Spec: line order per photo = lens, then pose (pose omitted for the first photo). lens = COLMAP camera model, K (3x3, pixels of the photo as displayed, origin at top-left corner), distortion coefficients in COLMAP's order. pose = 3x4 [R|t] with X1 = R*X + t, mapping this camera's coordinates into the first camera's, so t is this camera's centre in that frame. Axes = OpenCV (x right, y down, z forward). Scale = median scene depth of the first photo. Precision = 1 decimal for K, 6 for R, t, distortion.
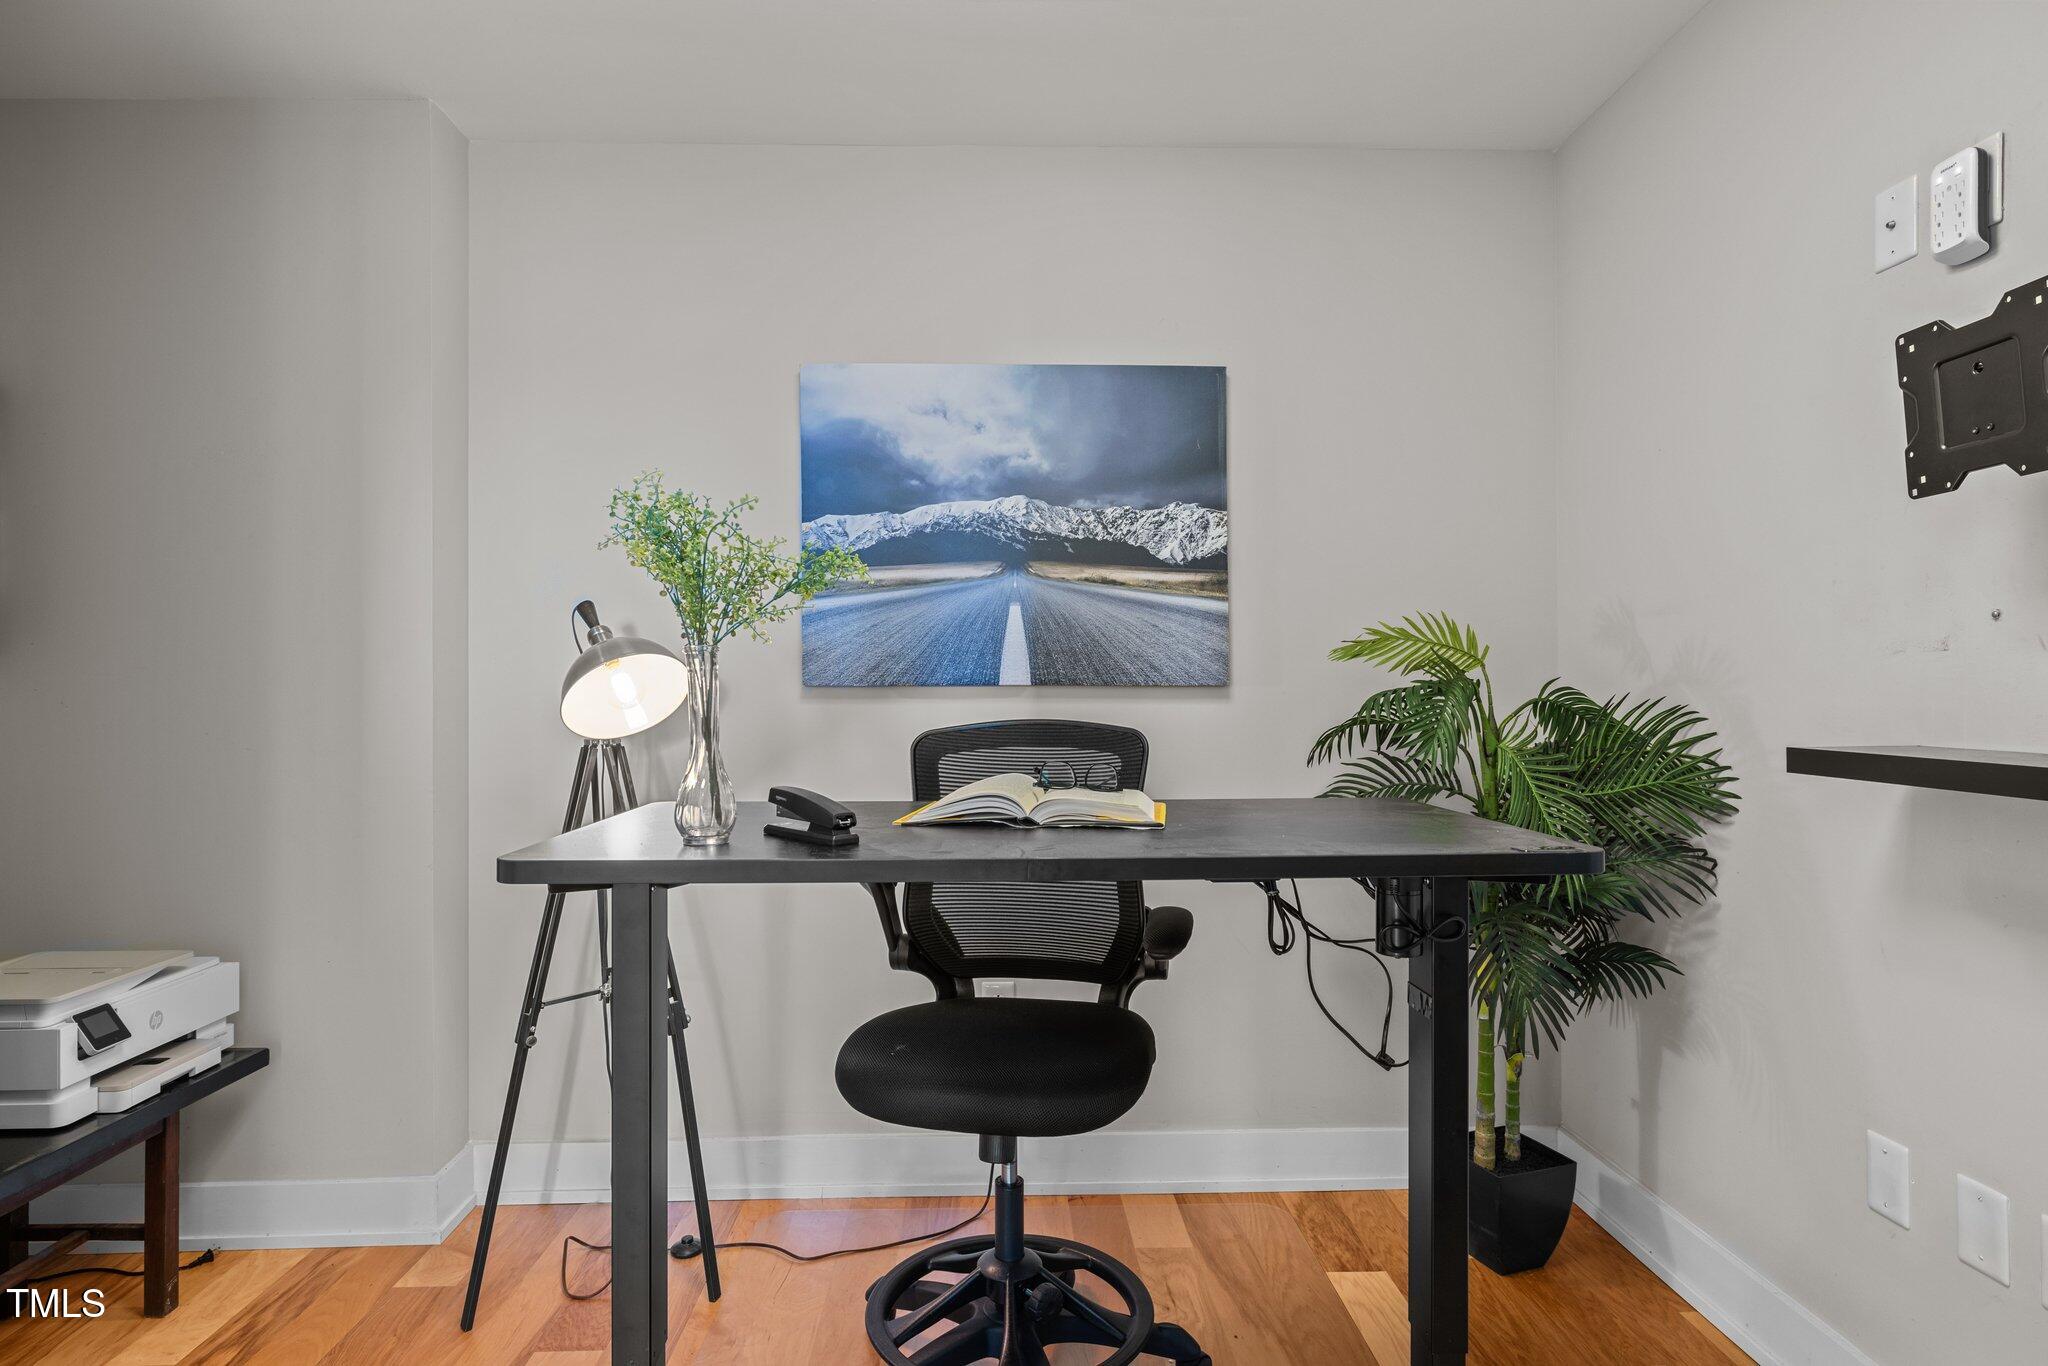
lens RADIAL K [[1083.9, 0, 1015.8], [0, 1083.9, 688.2], [0, 0, 1]] dist [-0.004797, 0.000108]
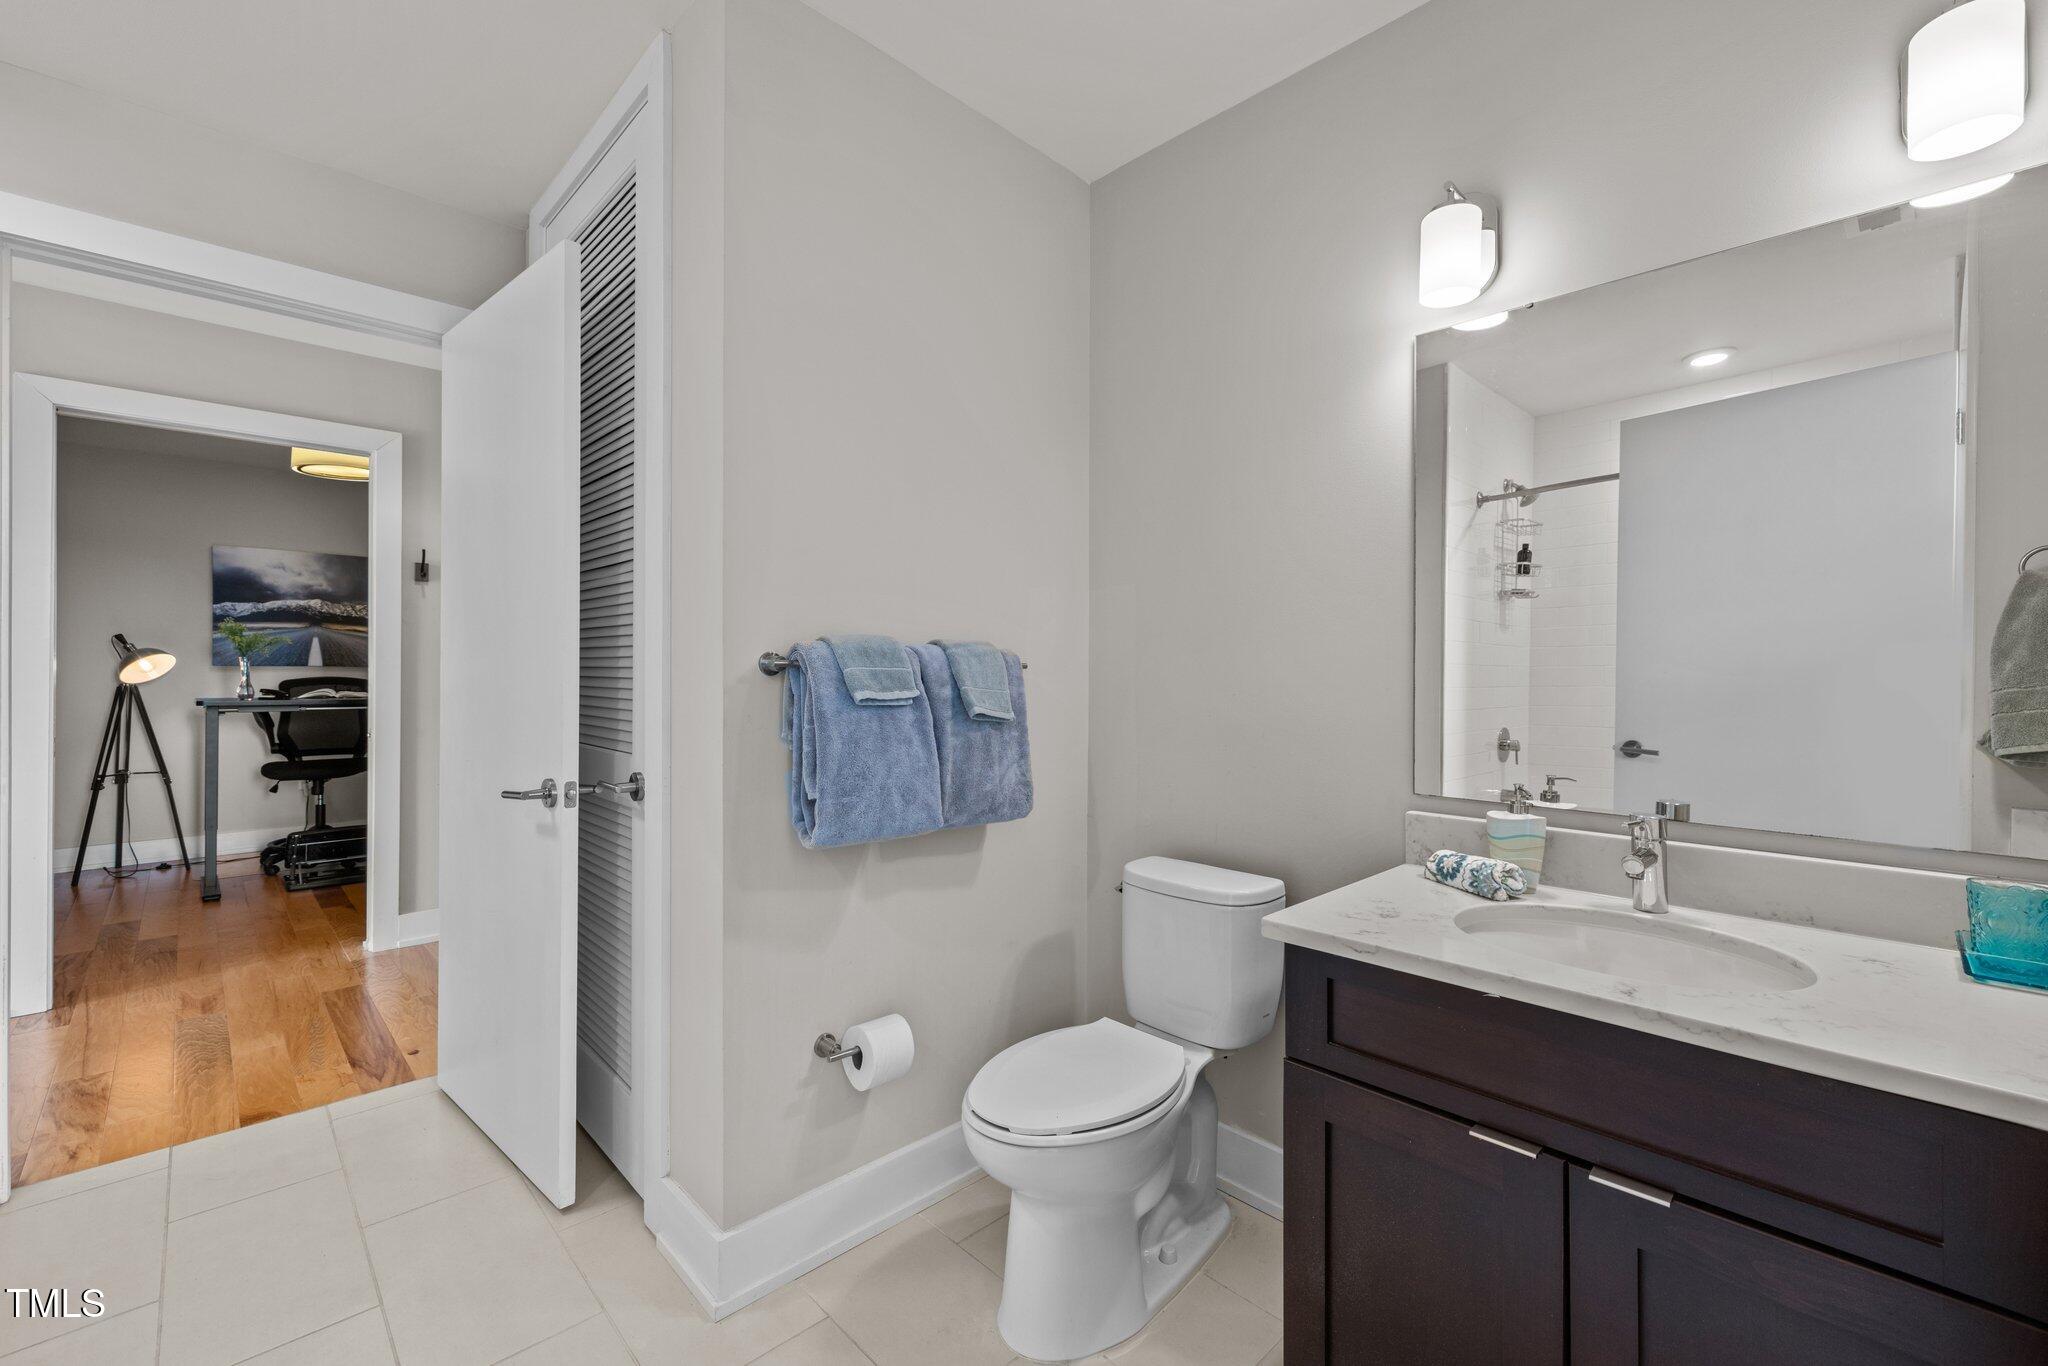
lens RADIAL K [[858.9, 0, 1021.4], [0, 858.9, 674.7], [0, 0, 1]] dist [0.002909, -0.000259]
pose [[0.736718, 0.007447, 0.676159, -0.162566], [-0.011105, 0.999938, 0.001086, -0.002976], [-0.676109, -0.008309, 0.736755, -1.916568]]
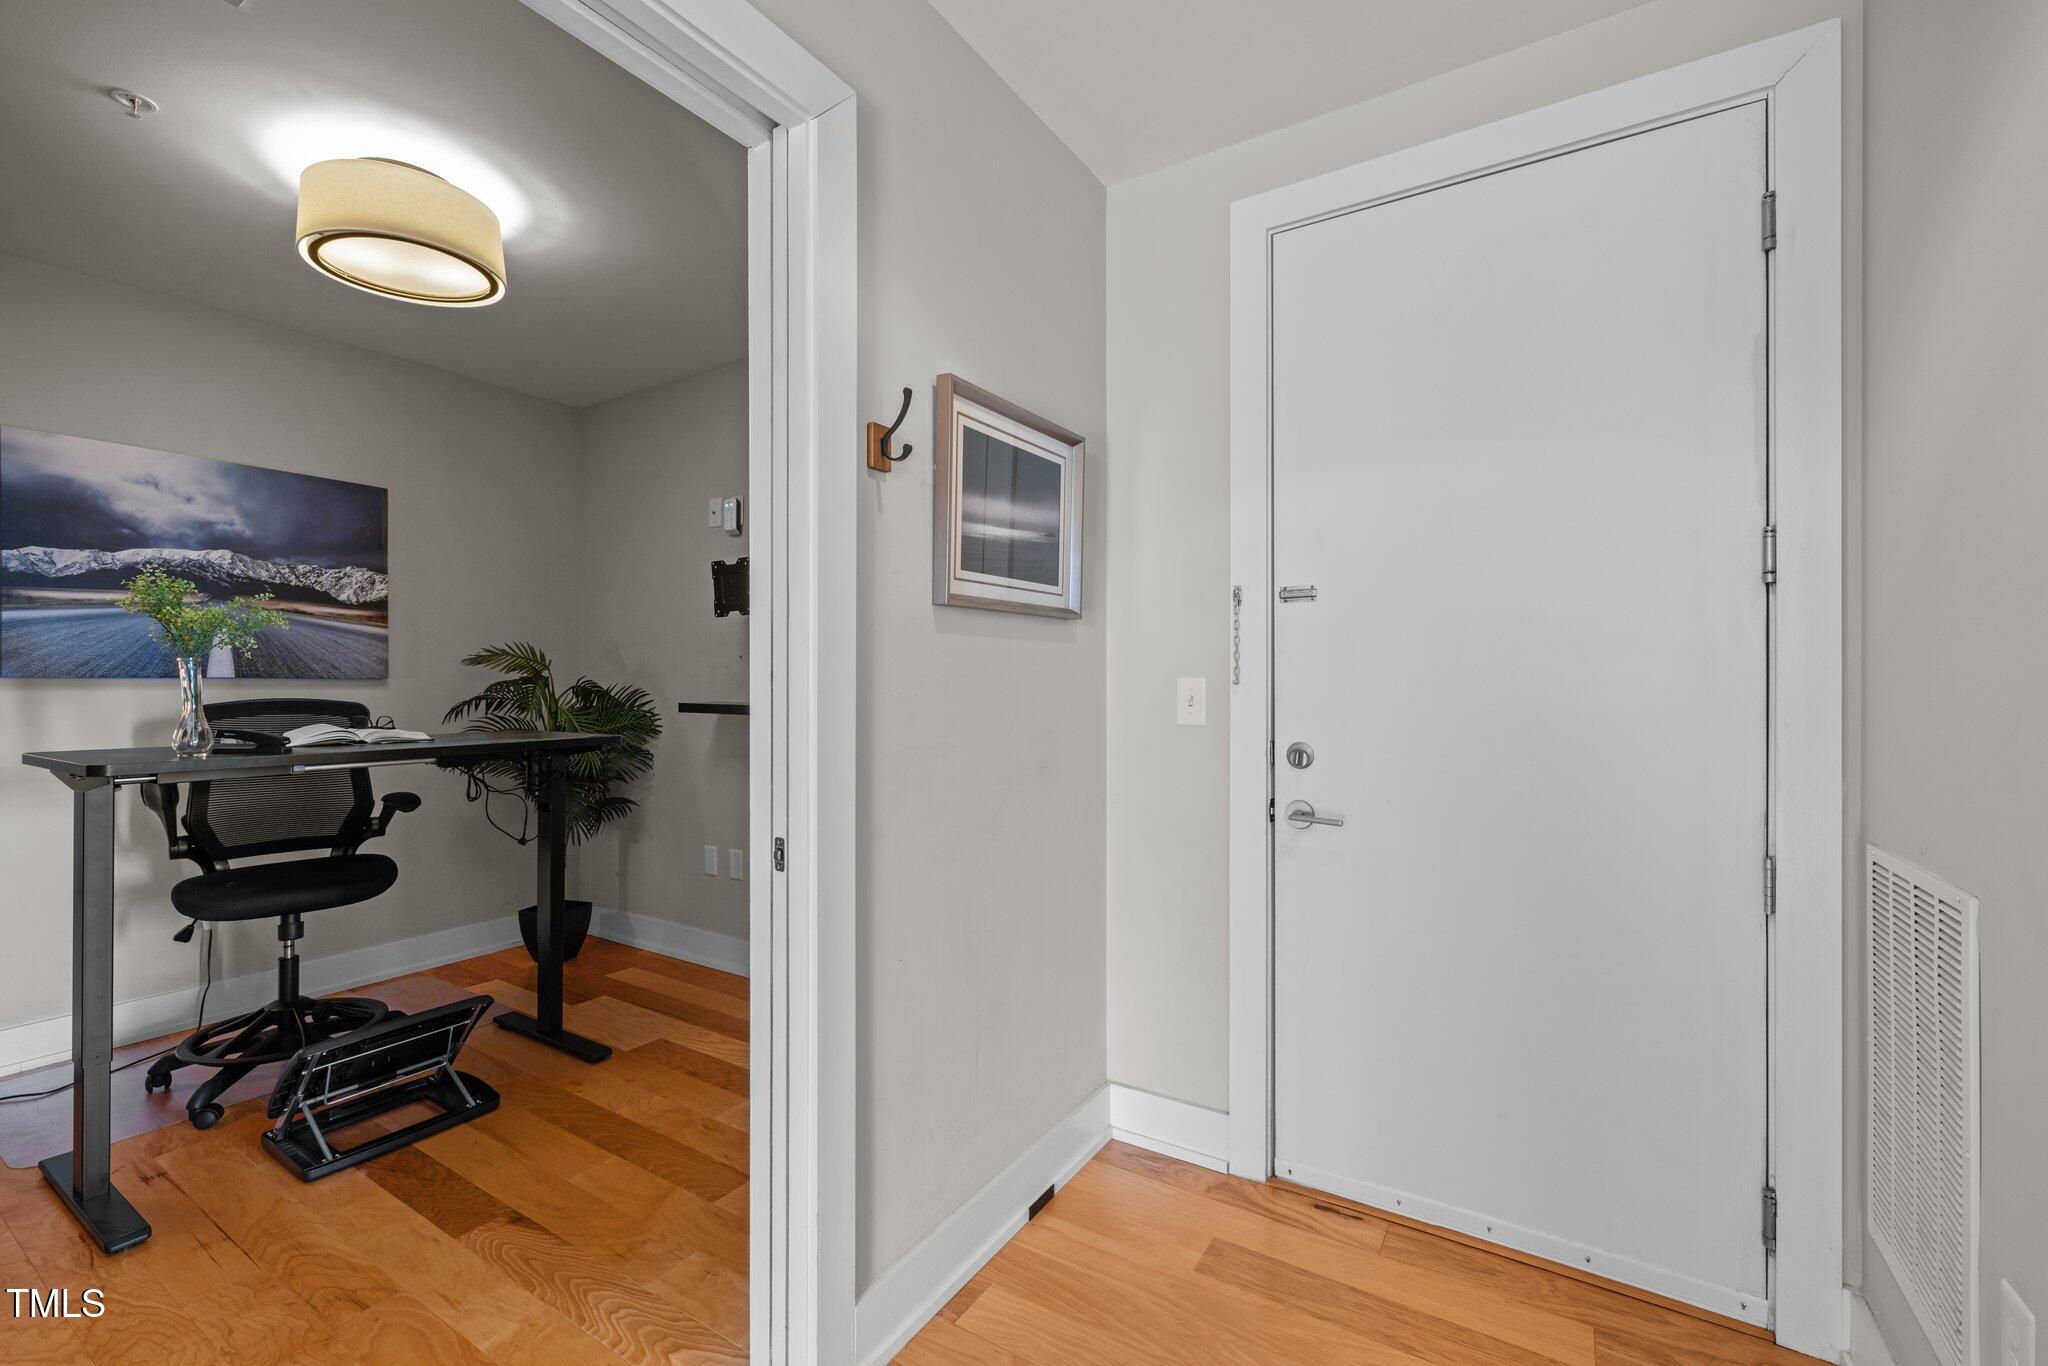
lens RADIAL K [[858.9, 0, 1021.4], [0, 858.9, 674.7], [0, 0, 1]] dist [0.002909, -0.000259]
pose [[0.552708, 0.009081, 0.833325, -0.376647], [-0.002957, 0.999956, -0.008936, 0.000653], [-0.833369, 0.002475, 0.552711, -0.563147]]
